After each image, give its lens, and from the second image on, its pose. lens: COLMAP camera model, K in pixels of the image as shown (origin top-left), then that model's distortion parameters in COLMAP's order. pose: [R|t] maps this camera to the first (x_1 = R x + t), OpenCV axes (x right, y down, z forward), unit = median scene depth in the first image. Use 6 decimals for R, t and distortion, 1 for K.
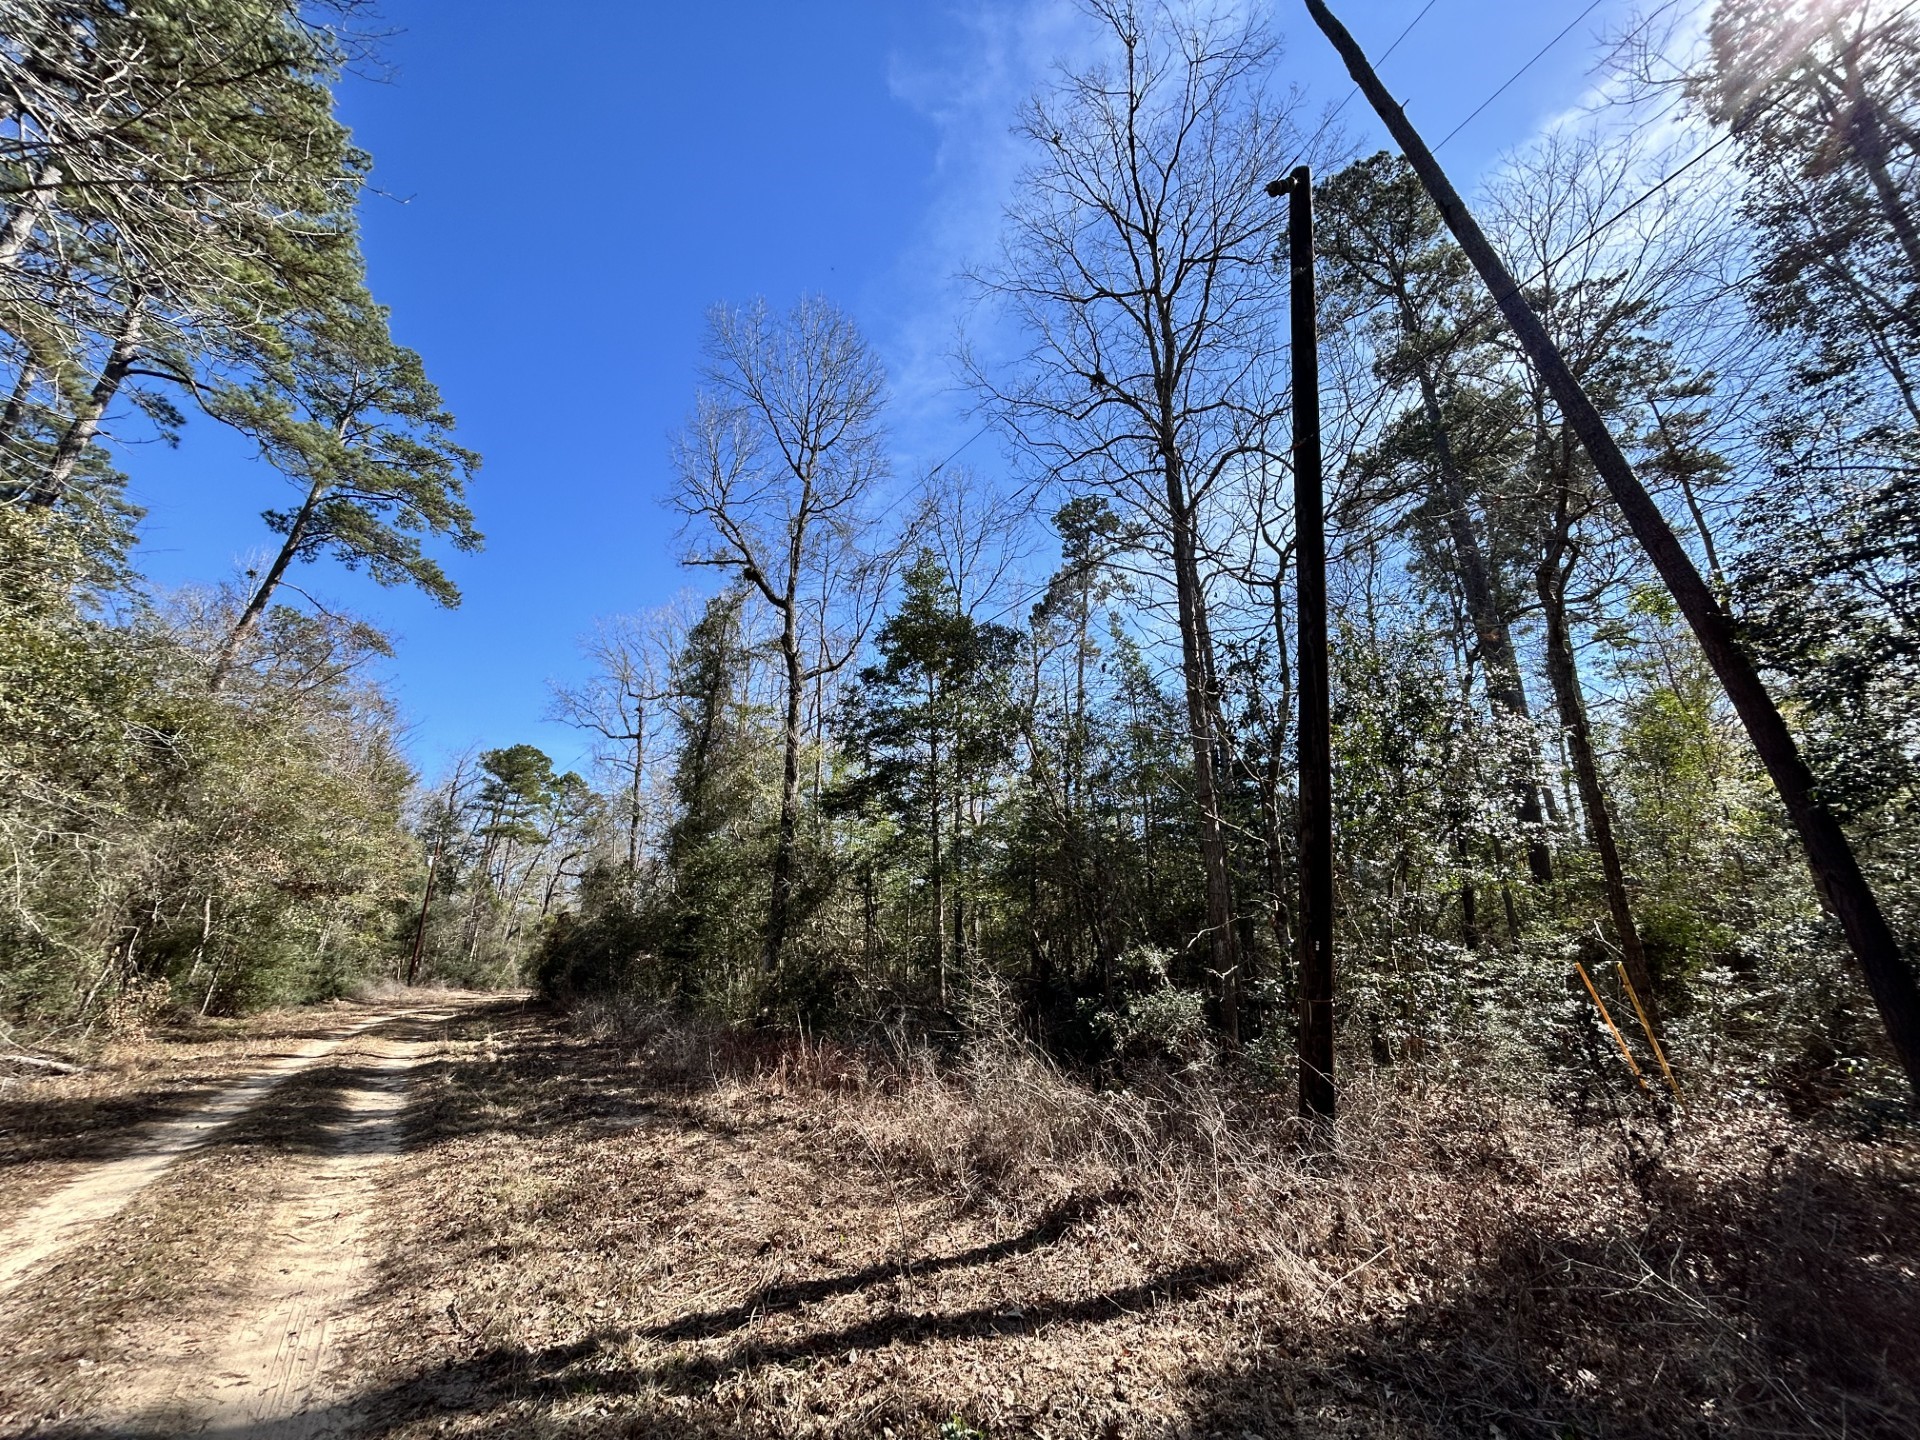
lens RADIAL K [[770.7, 0, 958.5], [0, 770.7, 720.5], [0, 0, 1]] dist [0.000471, 0.000247]
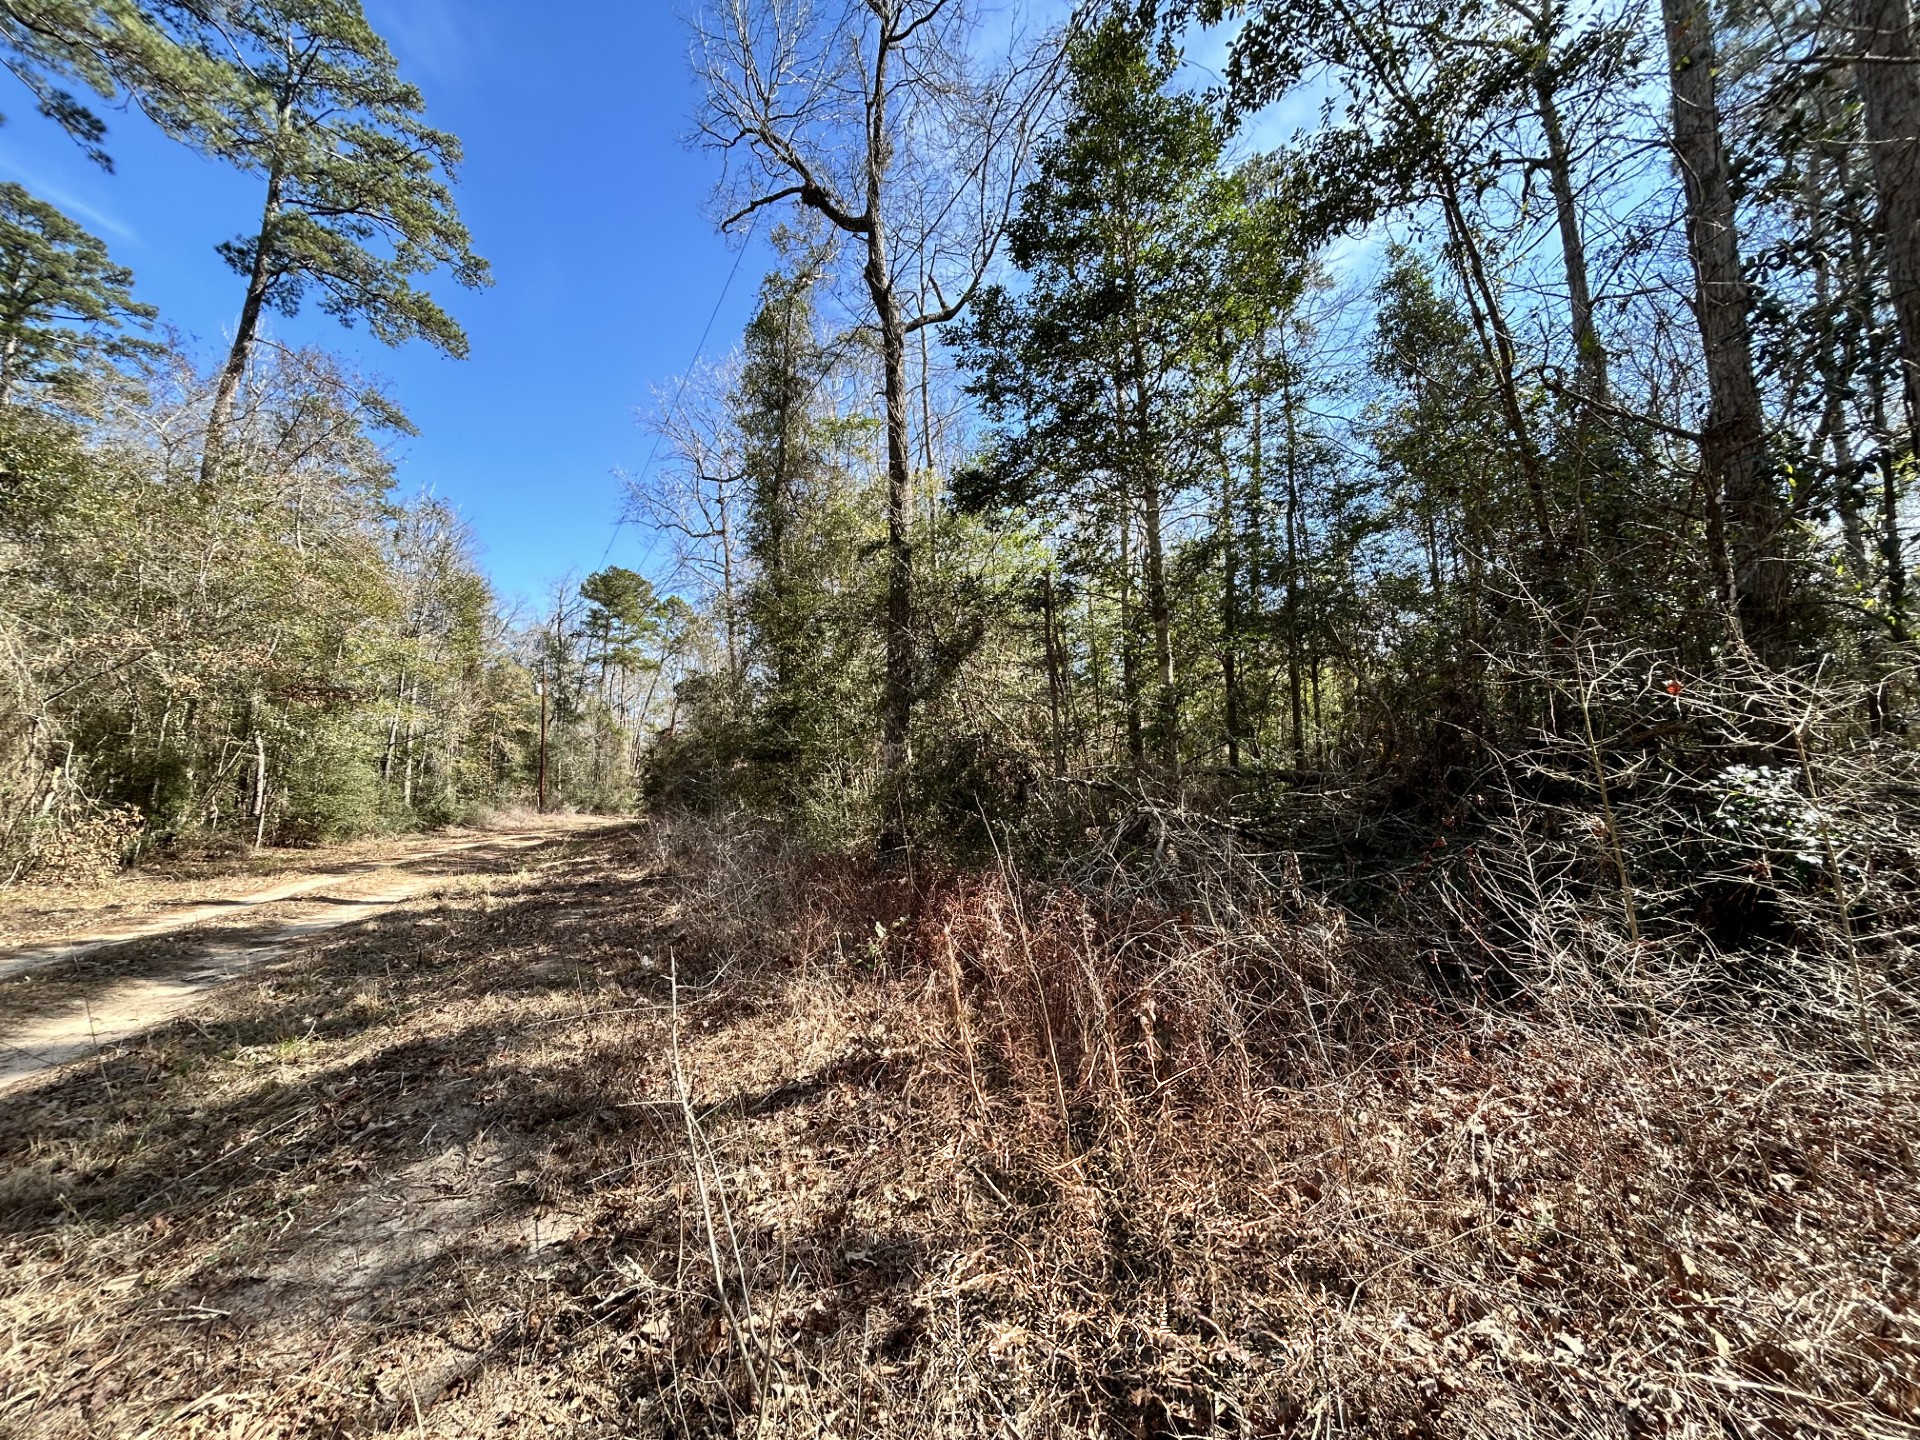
lens RADIAL K [[770.7, 0, 958.5], [0, 770.7, 720.5], [0, 0, 1]] dist [0.000471, 0.000247]
pose [[0.988500, -0.042424, -0.145148, -0.091380], [0.073569, 0.973509, 0.216488, 0.140590], [0.132119, -0.224676, 0.965435, 0.368410]]
